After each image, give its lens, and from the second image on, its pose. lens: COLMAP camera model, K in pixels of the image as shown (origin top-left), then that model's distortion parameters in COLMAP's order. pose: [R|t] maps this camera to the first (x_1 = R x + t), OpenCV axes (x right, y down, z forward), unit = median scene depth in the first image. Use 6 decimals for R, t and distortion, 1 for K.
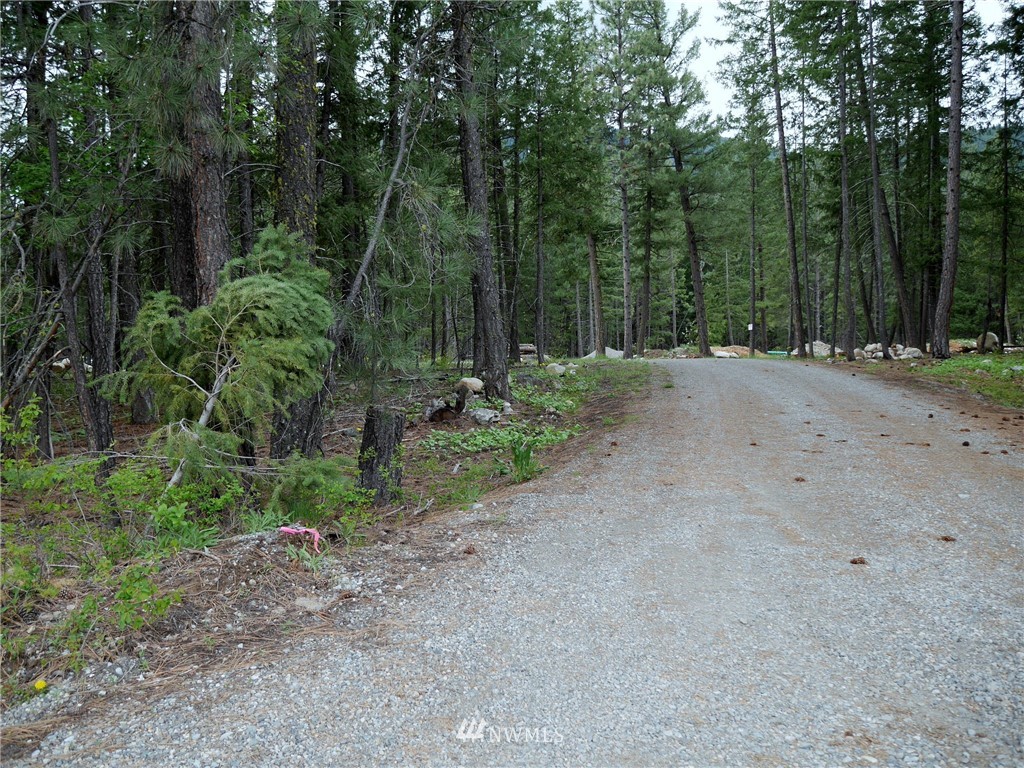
lens RADIAL K [[838.4, 0, 511.6], [0, 838.4, 384.2], [0, 0, 1]] dist [-0.010514, 0.002403]
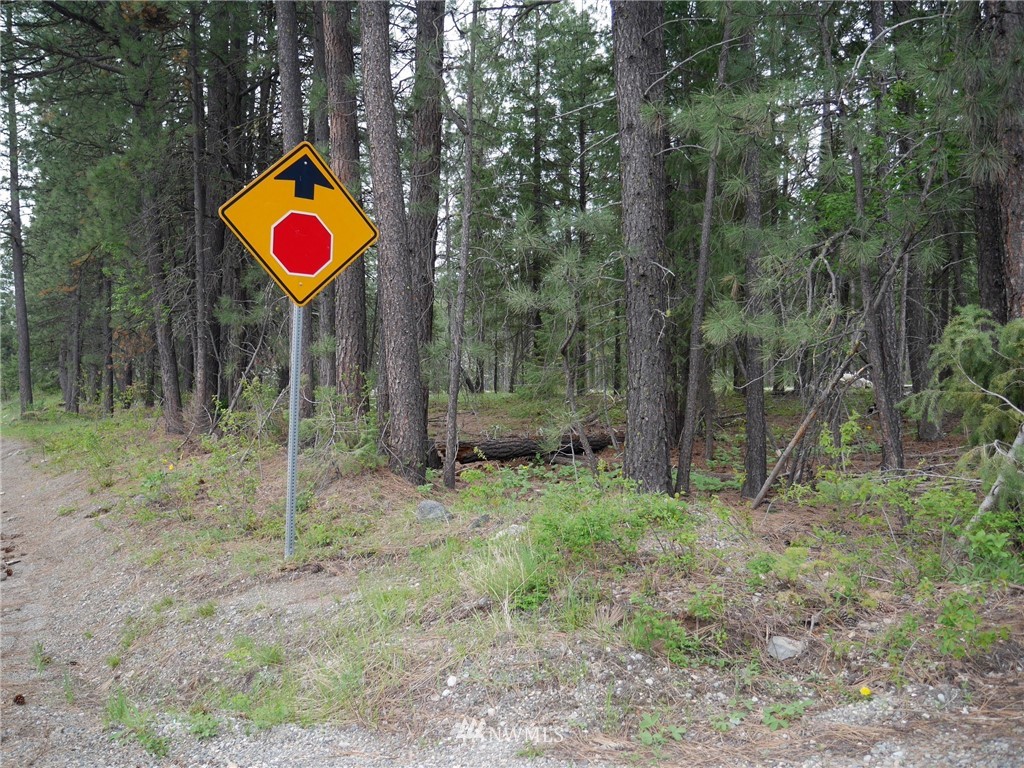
lens RADIAL K [[838.4, 0, 511.6], [0, 838.4, 382.8], [0, 0, 1]] dist [-0.010514, 0.002403]
pose [[0.687078, 0.004455, -0.726570, -0.103684], [-0.013980, 0.999877, -0.007090, -0.010385], [0.726449, 0.015029, 0.687056, -0.039966]]
